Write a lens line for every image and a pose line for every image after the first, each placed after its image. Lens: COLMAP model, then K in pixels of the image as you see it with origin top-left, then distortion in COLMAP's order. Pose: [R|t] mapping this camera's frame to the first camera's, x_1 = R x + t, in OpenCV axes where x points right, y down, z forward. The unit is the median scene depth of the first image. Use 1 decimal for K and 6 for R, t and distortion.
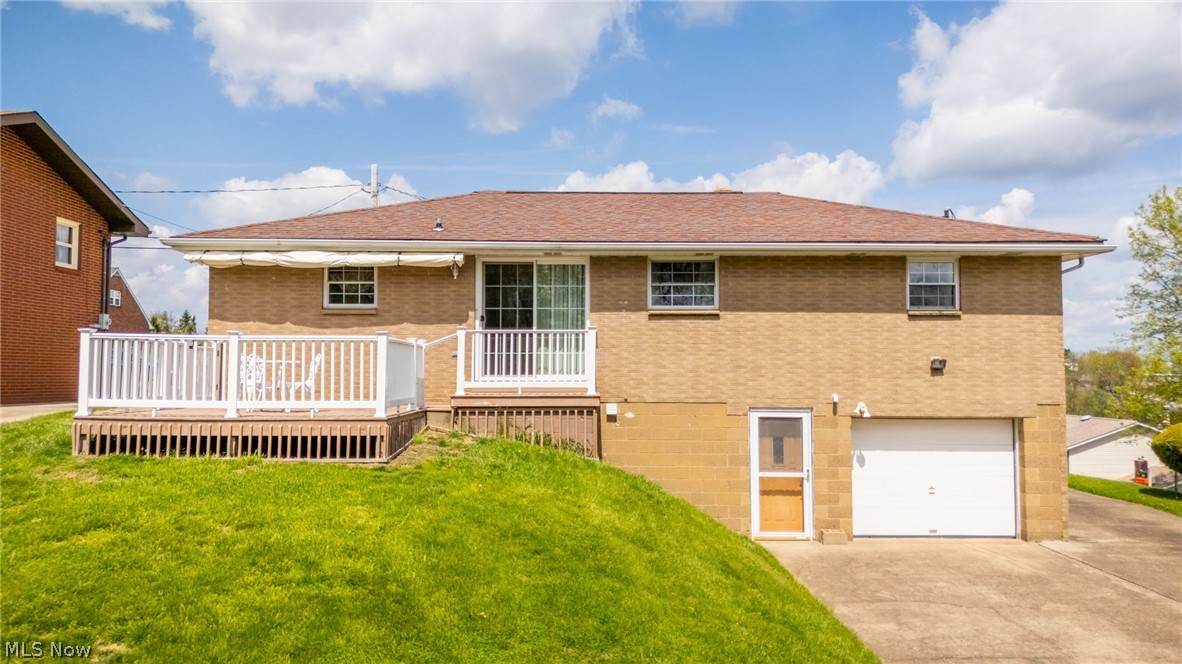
lens RADIAL K [[868.7, 0, 594.5], [0, 868.7, 326.6], [0, 0, 1]] dist [0.082958, -0.094625]
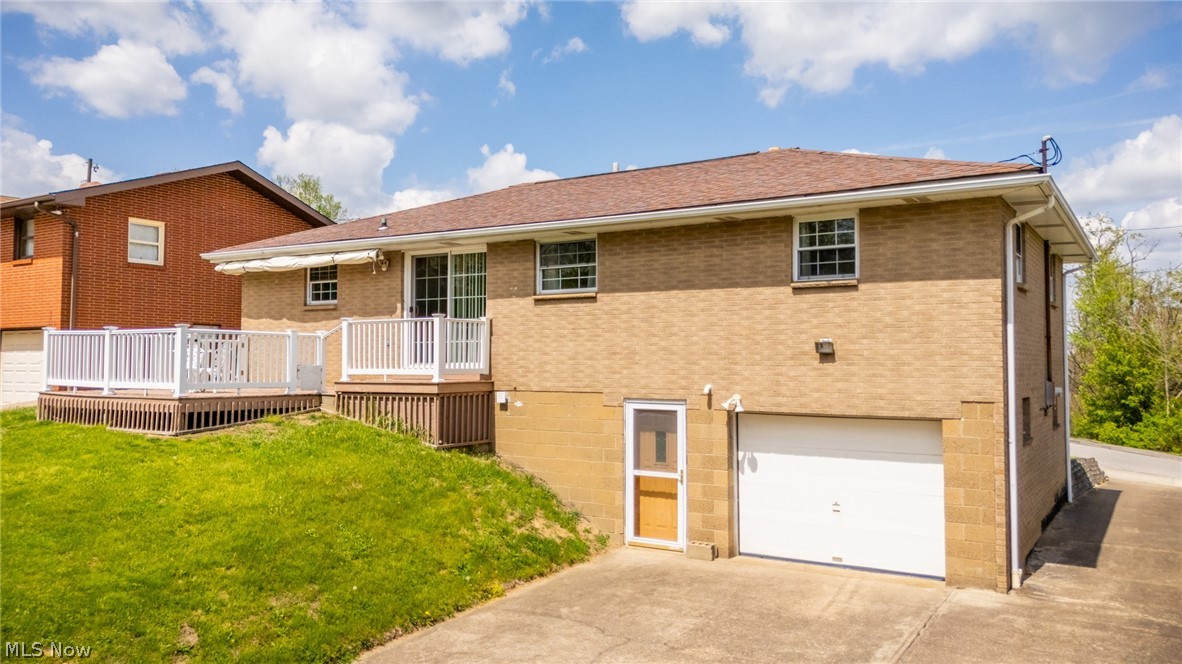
lens RADIAL K [[889.3, 0, 594.3], [0, 889.3, 325.4], [0, 0, 1]] dist [0.103104, -0.174212]
pose [[0.842754, -0.023778, -0.537773, 0.648948], [0.027361, 0.999625, -0.001320, 0.017562], [0.537602, -0.013601, 0.843089, 0.203658]]
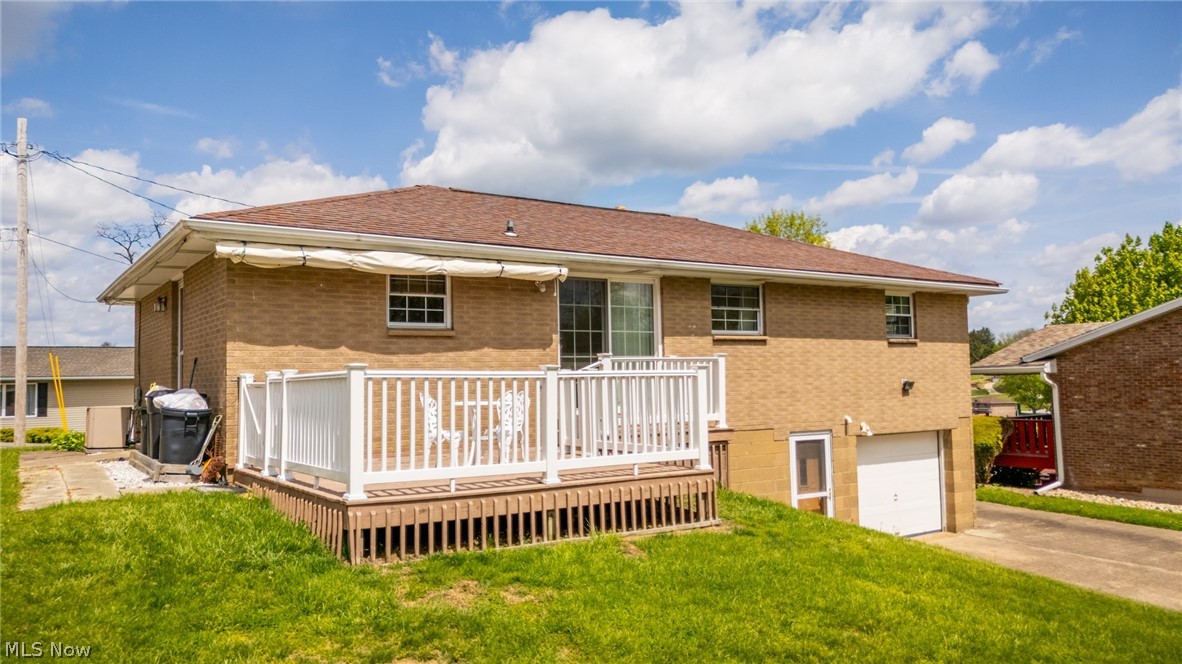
lens RADIAL K [[868.7, 0, 594.5], [0, 868.7, 326.6], [0, 0, 1]] dist [0.082958, -0.094625]
pose [[0.832532, 0.016708, 0.553725, -0.575809], [-0.009779, 0.999833, -0.015465, -0.012244], [-0.553891, 0.007460, 0.832556, 0.276695]]
